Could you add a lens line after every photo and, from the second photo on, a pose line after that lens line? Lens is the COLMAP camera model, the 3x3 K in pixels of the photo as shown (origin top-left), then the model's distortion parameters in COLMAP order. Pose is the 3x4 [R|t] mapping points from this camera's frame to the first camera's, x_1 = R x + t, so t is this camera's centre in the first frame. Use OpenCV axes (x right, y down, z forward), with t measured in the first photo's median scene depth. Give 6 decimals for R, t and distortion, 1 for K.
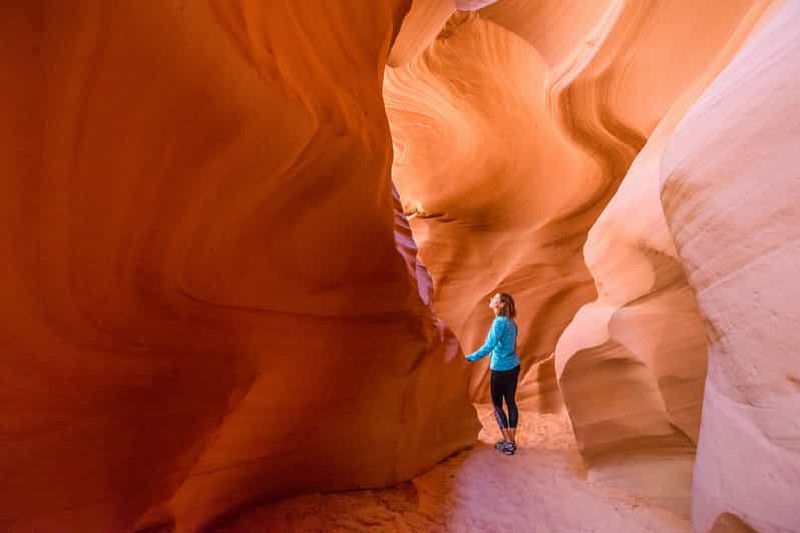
lens RADIAL K [[440.8, 0, 400.0], [0, 440.8, 266.5], [0, 0, 1]] dist [-0.041805, 0.000317]
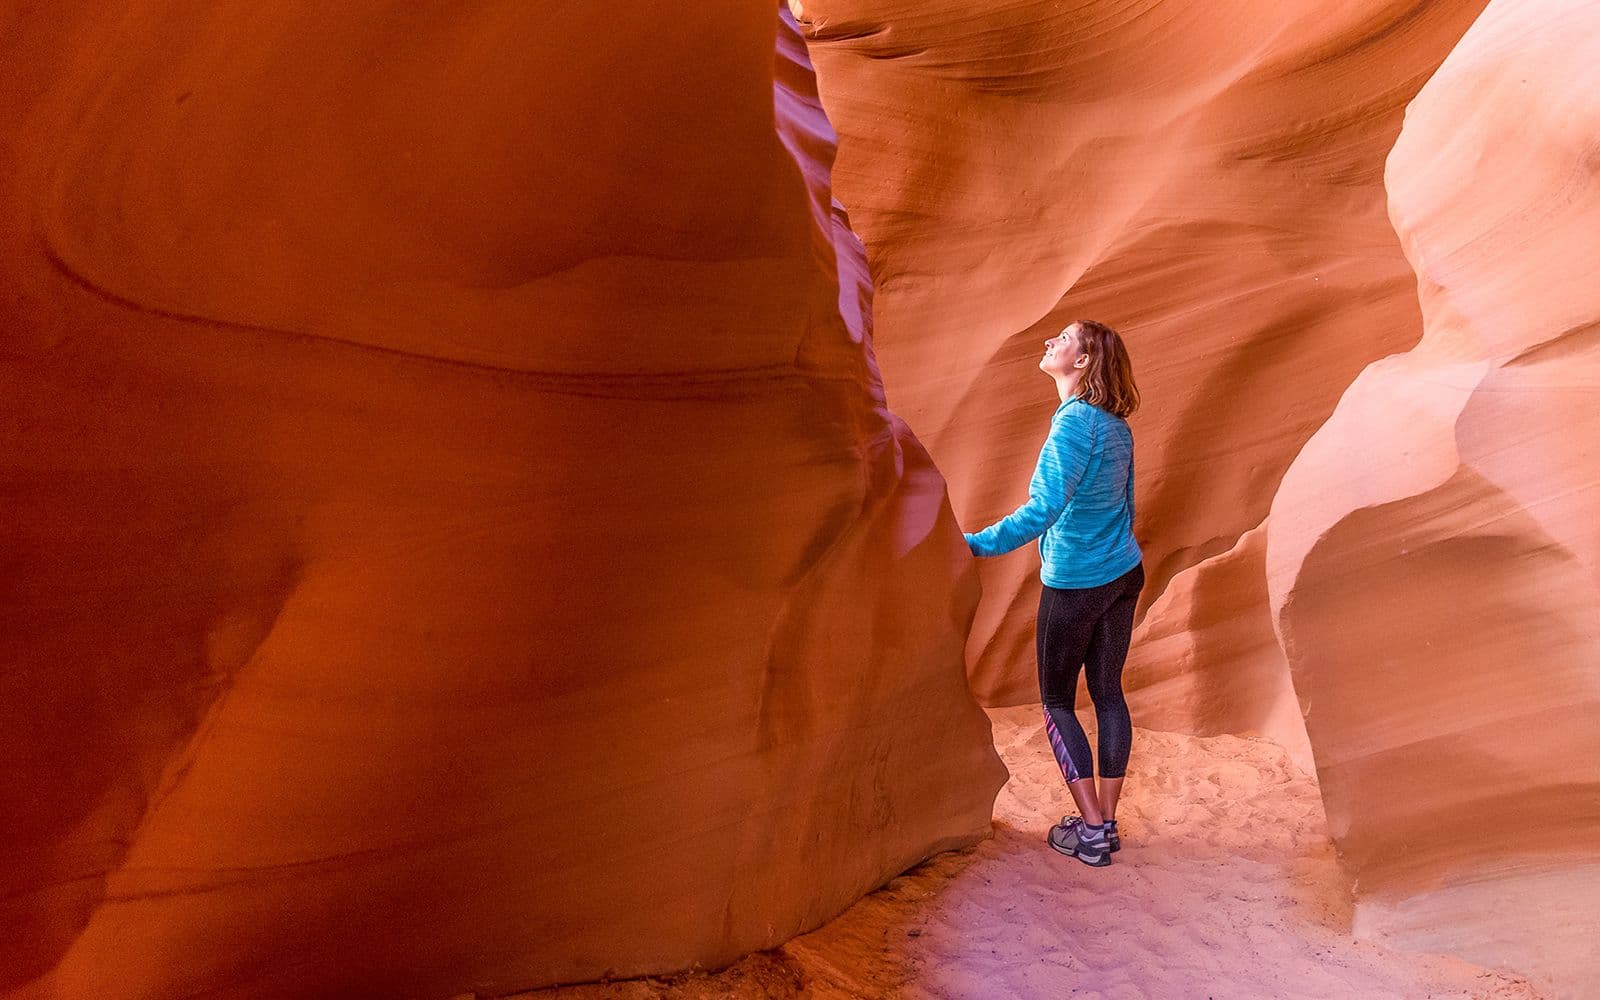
lens RADIAL K [[1743.1, 0, 800.0], [0, 1743.1, 500.0], [0, 0, 1]] dist [-0.011674, -0.005120]
pose [[0.990148, 0.007605, 0.139817, -0.117147], [-0.026443, 0.990712, 0.133380, 0.033340], [-0.137504, -0.135763, 0.981153, -0.098749]]
